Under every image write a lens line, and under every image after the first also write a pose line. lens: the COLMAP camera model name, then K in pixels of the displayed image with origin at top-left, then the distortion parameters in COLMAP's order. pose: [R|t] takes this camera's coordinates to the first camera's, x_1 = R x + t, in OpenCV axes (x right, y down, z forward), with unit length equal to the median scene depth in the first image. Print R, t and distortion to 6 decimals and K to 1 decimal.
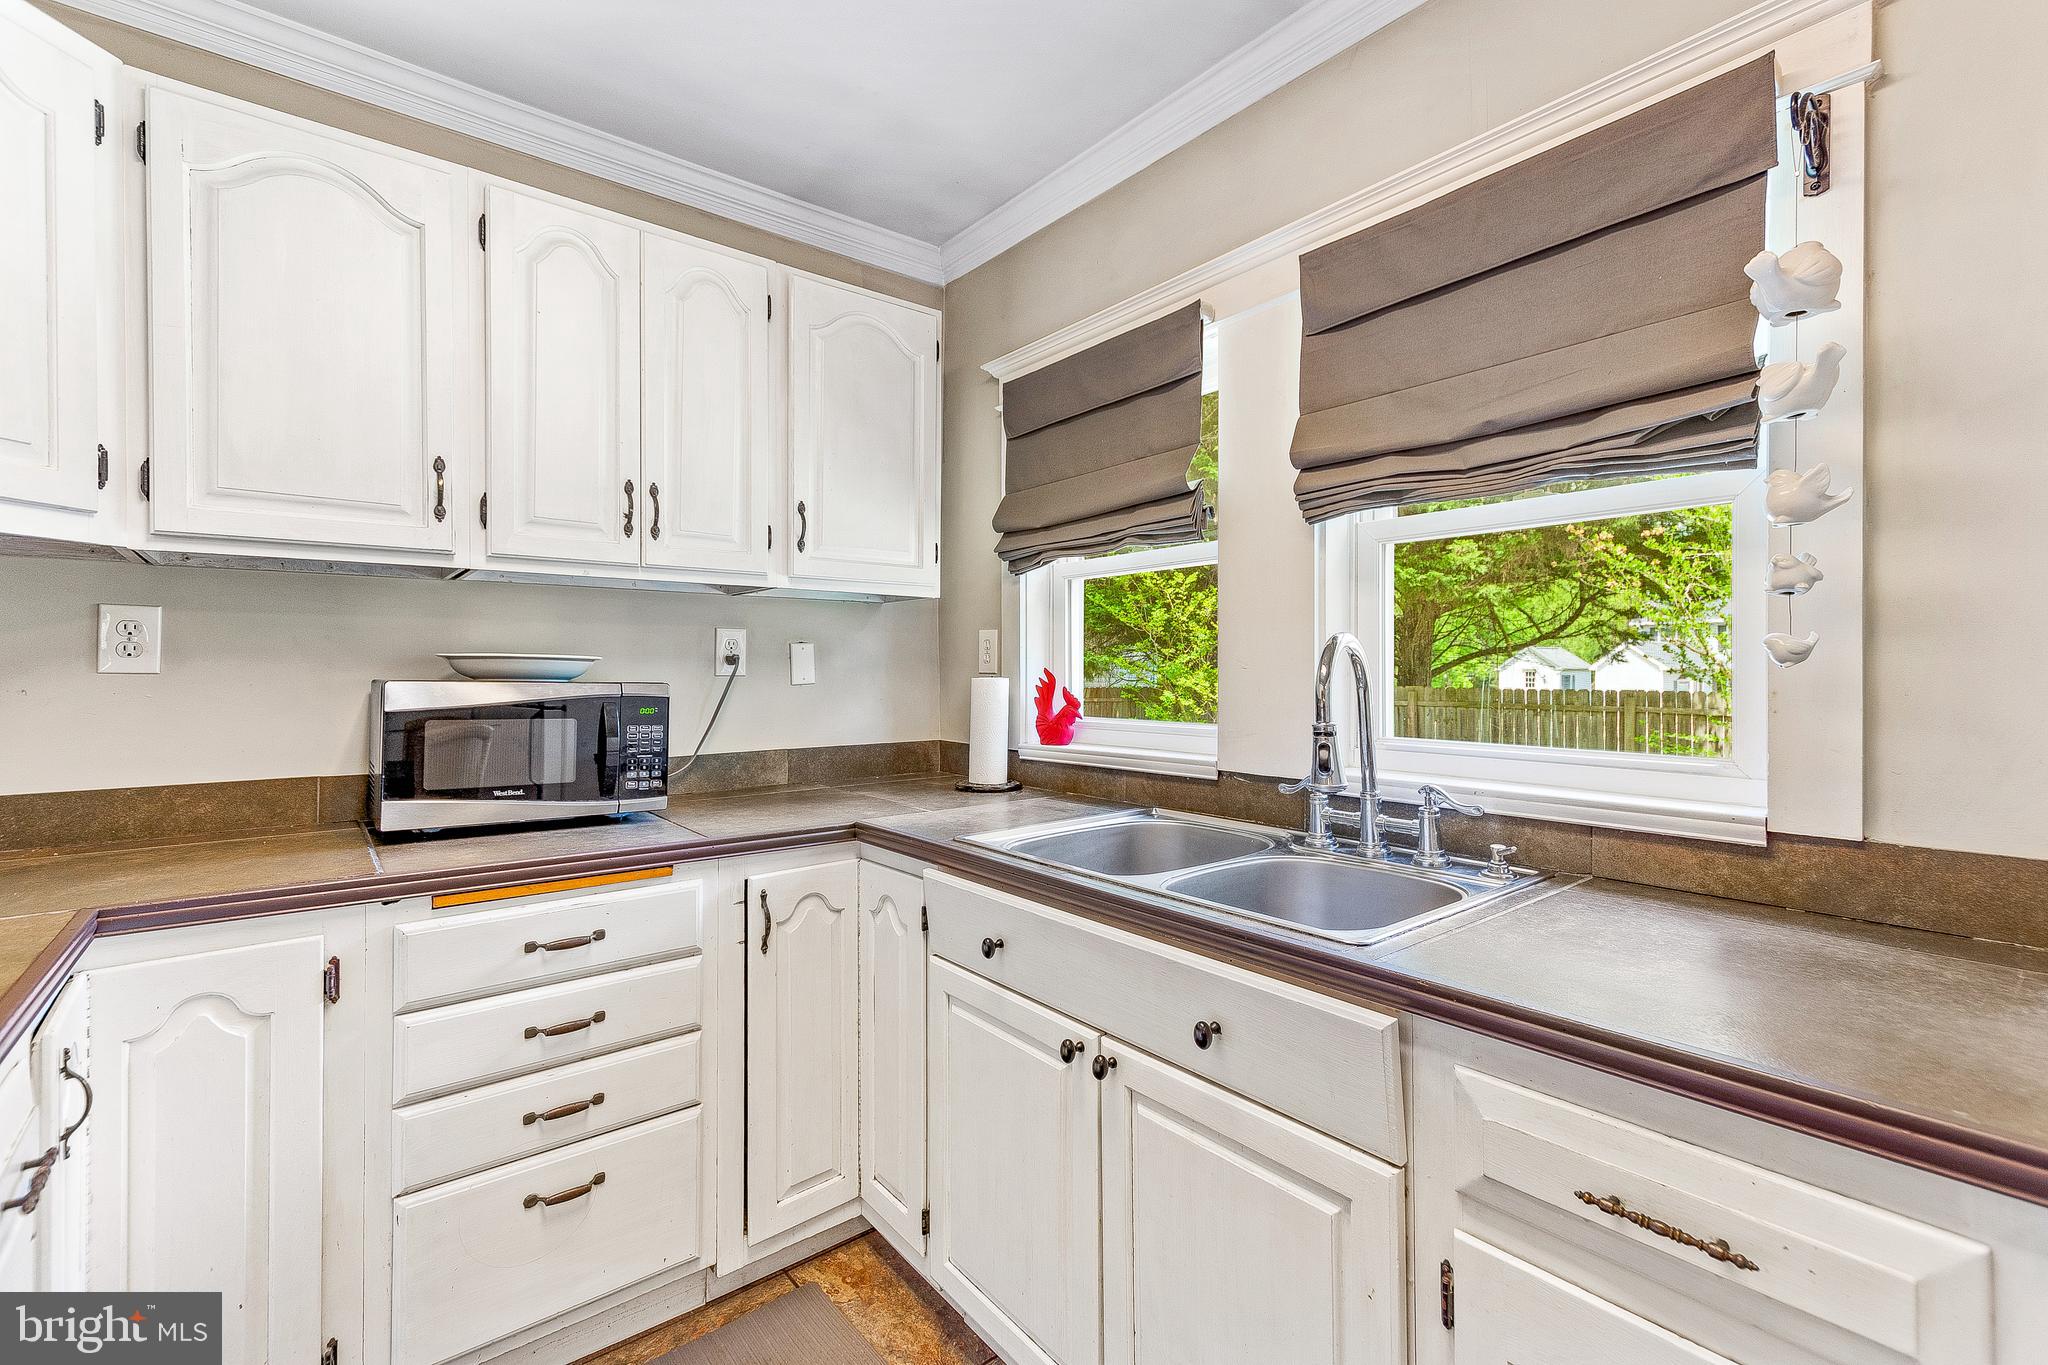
lens RADIAL K [[893.2, 0, 1039.5], [0, 893.2, 665.7], [0, 0, 1]] dist [0.014097, -0.004980]
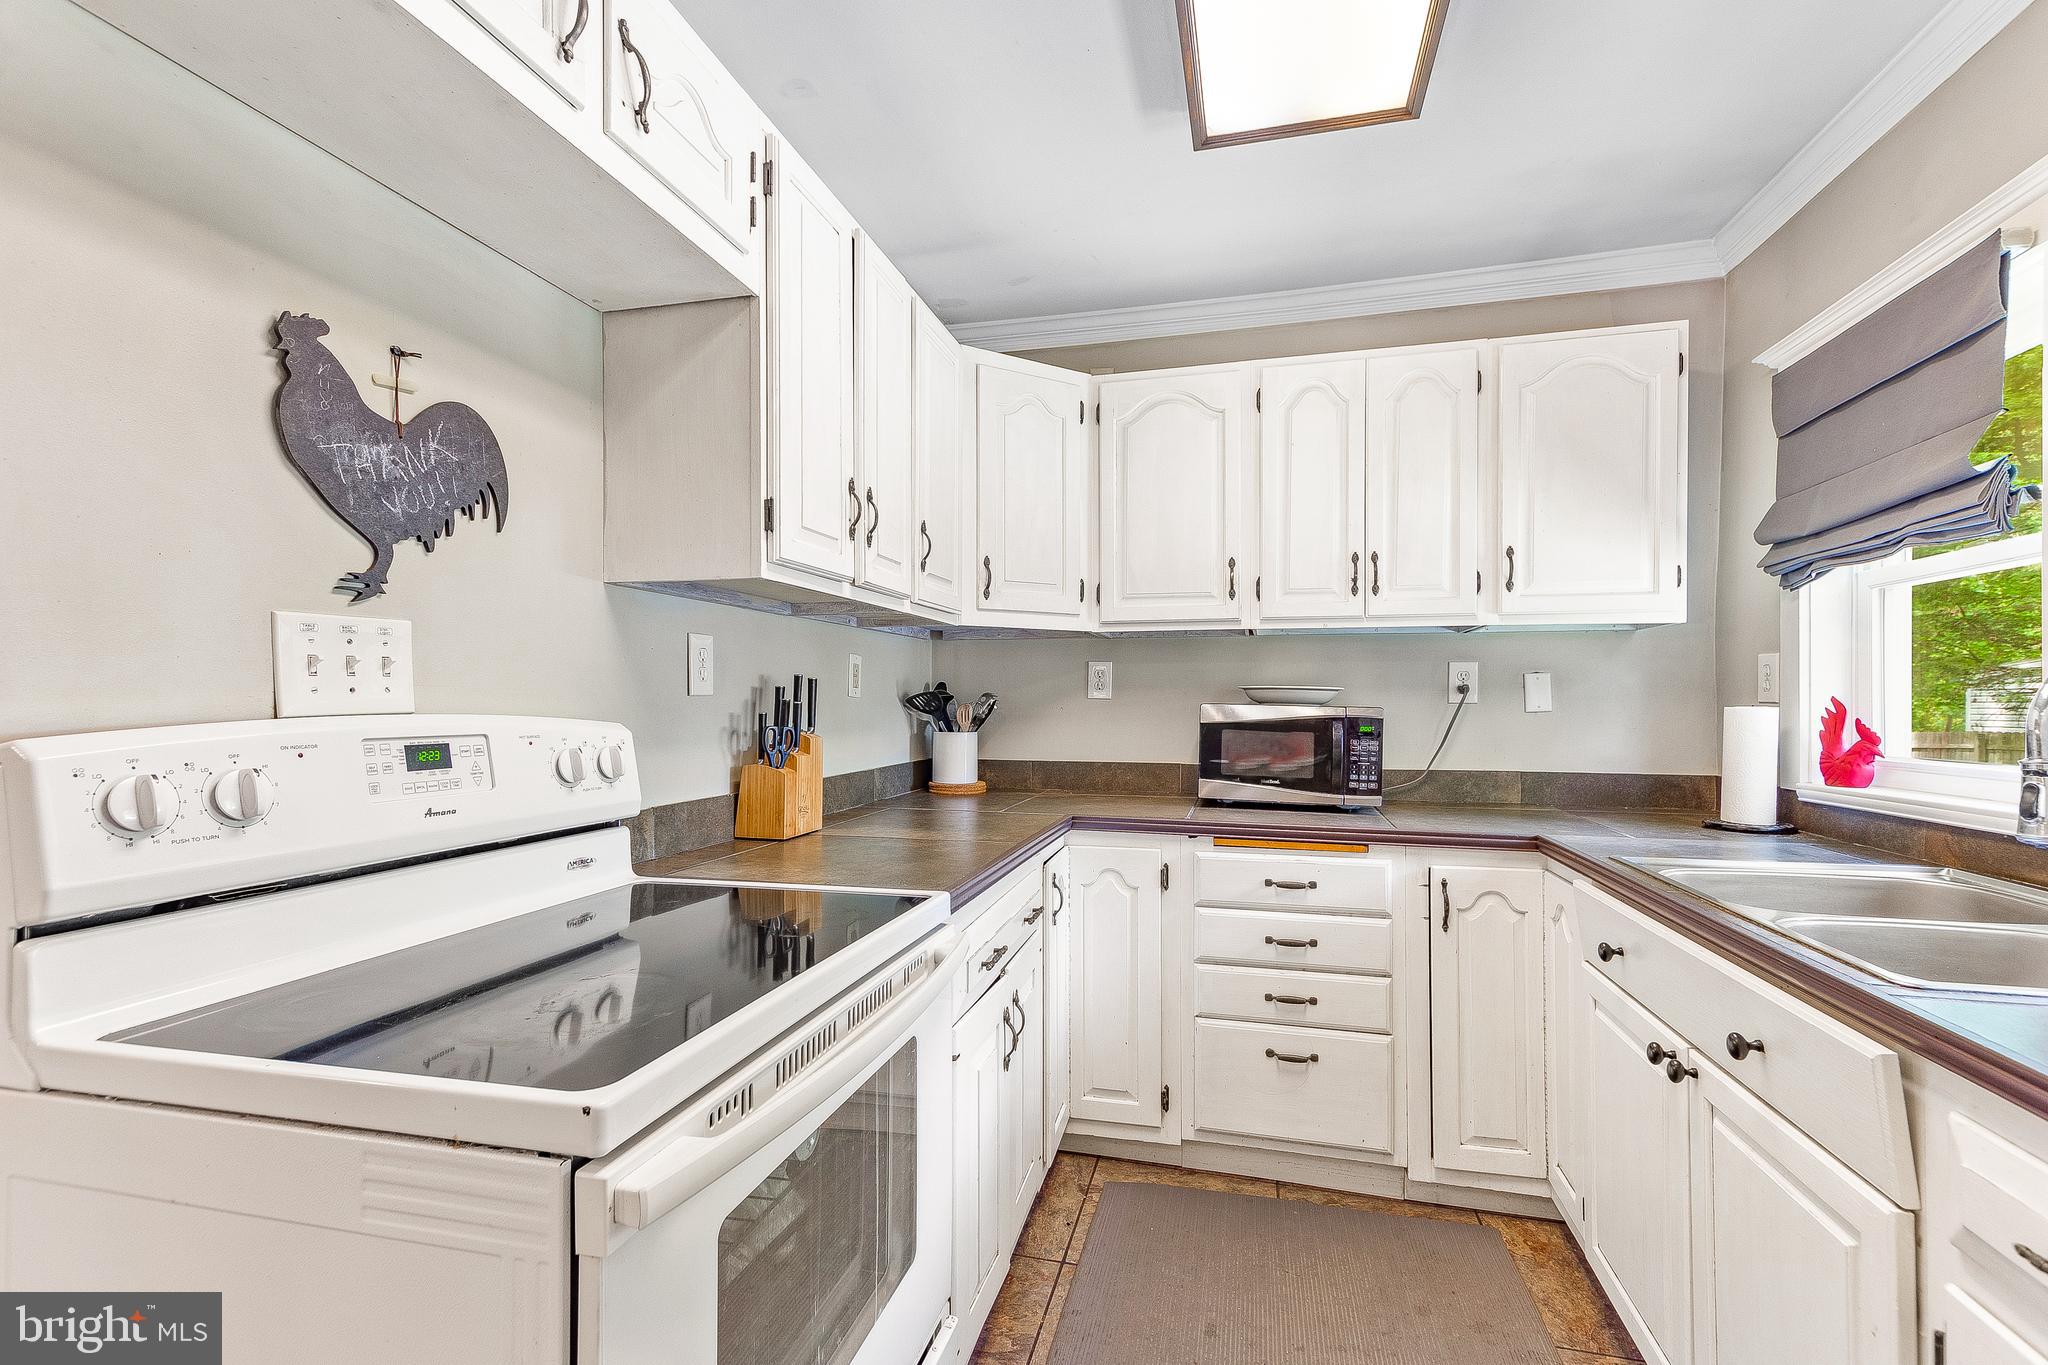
lens RADIAL K [[893.2, 0, 1030.0], [0, 893.2, 700.1], [0, 0, 1]] dist [0.014097, -0.004980]
pose [[0.596441, 0.001923, -0.802655, 0.320792], [0.000343, 0.999996, 0.002651, 0.005087], [0.802657, -0.001857, 0.596438, -0.168924]]
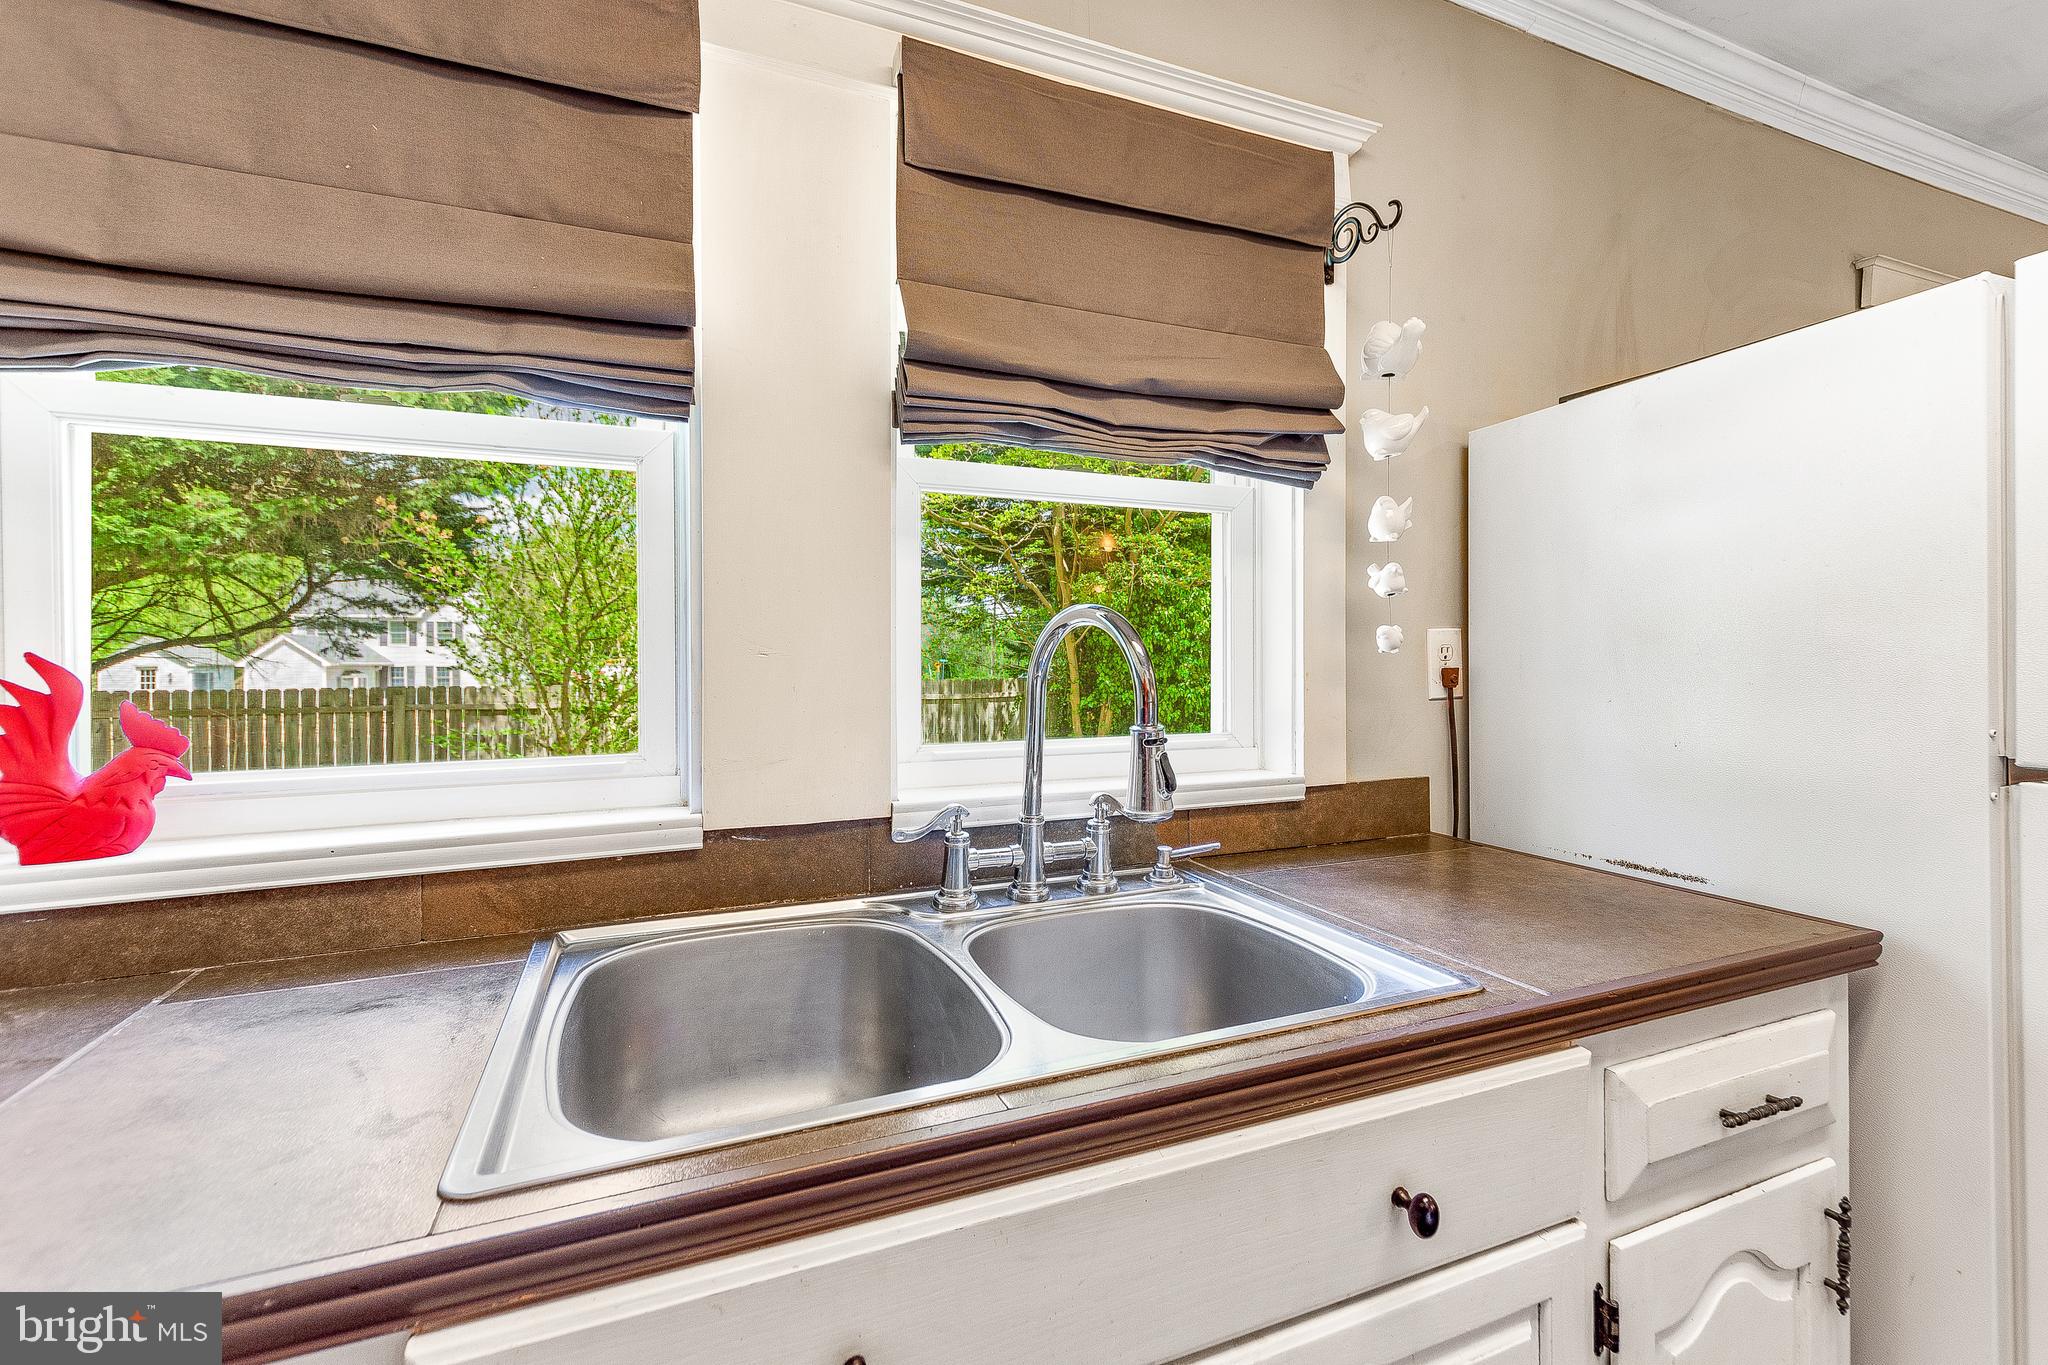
lens RADIAL K [[893.2, 0, 1019.0], [0, 893.2, 664.8], [0, 0, 1]] dist [0.014097, -0.004980]
pose [[0.258544, -0.001901, 0.965998, -0.322568], [-0.000313, 0.999998, 0.002052, 0.010327], [-0.966000, -0.000833, 0.258543, 0.710711]]
